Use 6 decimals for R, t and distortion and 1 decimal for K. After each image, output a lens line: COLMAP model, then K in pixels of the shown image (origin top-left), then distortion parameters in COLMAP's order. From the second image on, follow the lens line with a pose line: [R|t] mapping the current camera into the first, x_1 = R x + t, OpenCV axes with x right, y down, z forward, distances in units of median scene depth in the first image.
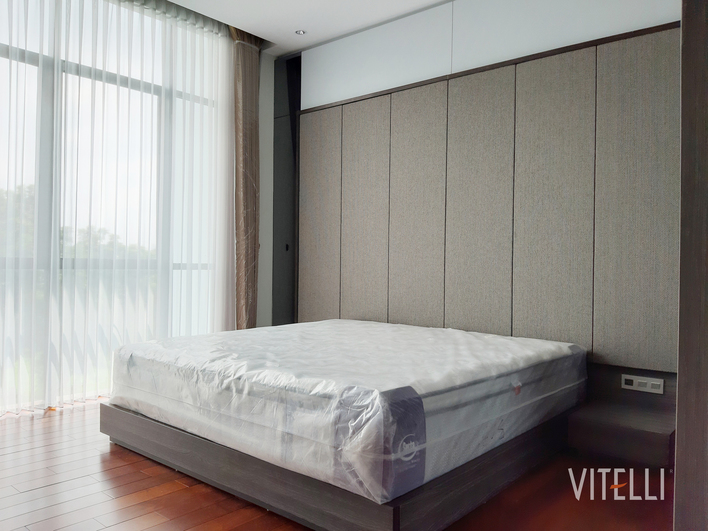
lens RADIAL K [[561.0, 0, 354.0], [0, 561.0, 265.5], [0, 0, 1]] dist [0.103861, -0.226988]
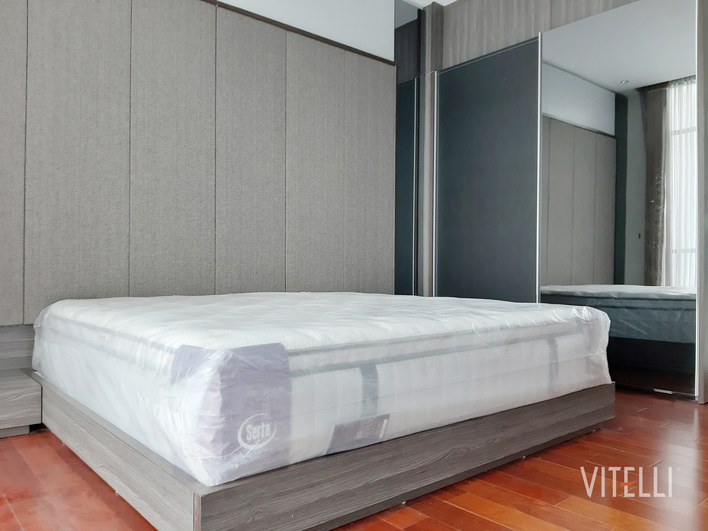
lens RADIAL K [[566.8, 0, 361.9], [0, 566.8, 263.9], [0, 0, 1]] dist [0.092767, -0.153074]
pose [[0.145067, -0.005039, 0.989409, -0.842992], [-0.002915, 0.999981, 0.005520, 0.073104], [-0.989418, -0.003685, 0.145050, 0.828469]]
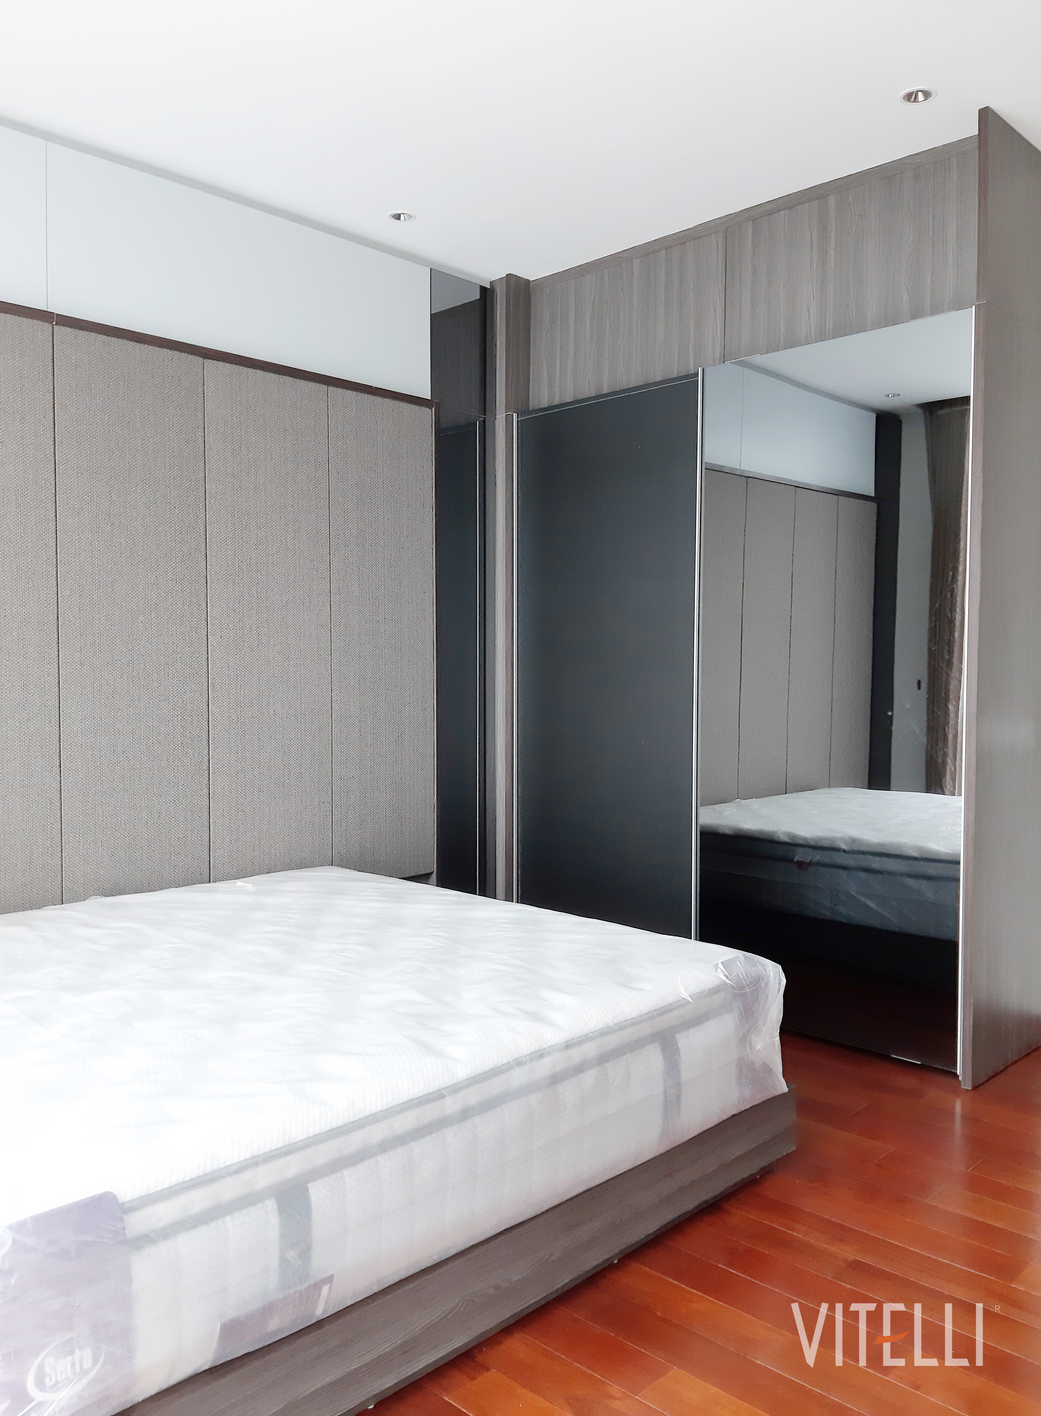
lens RADIAL K [[1132.5, 0, 529.2], [0, 1132.5, 714.2], [0, 0, 1]] dist [0.088750, -0.117582]
pose [[0.059121, -0.055107, 0.996729, -0.879964], [0.000848, 0.998478, 0.055154, -0.102125], [-0.998250, -0.002415, 0.059077, 0.745505]]
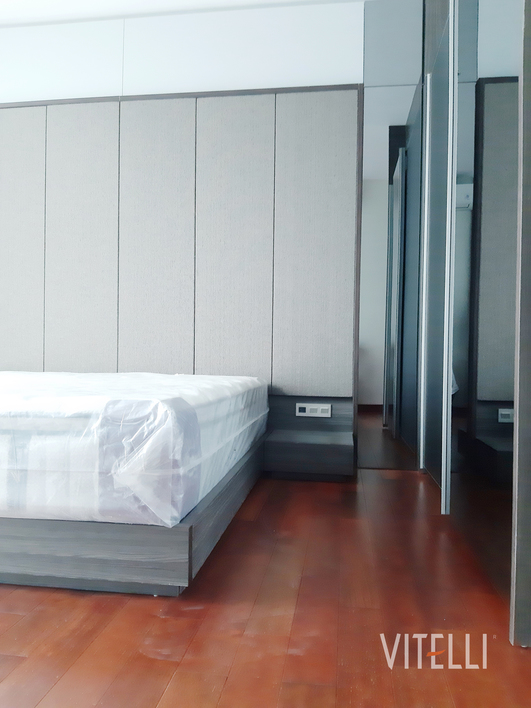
lens RADIAL K [[561.0, 0, 265.3], [0, 561.0, 359.5], [0, 0, 1]] dist [0.103861, -0.226988]
pose [[0.839116, -0.009915, 0.543863, -0.174725], [0.001307, 0.999868, 0.016212, 0.093234], [-0.543952, -0.012892, 0.839018, 0.127451]]
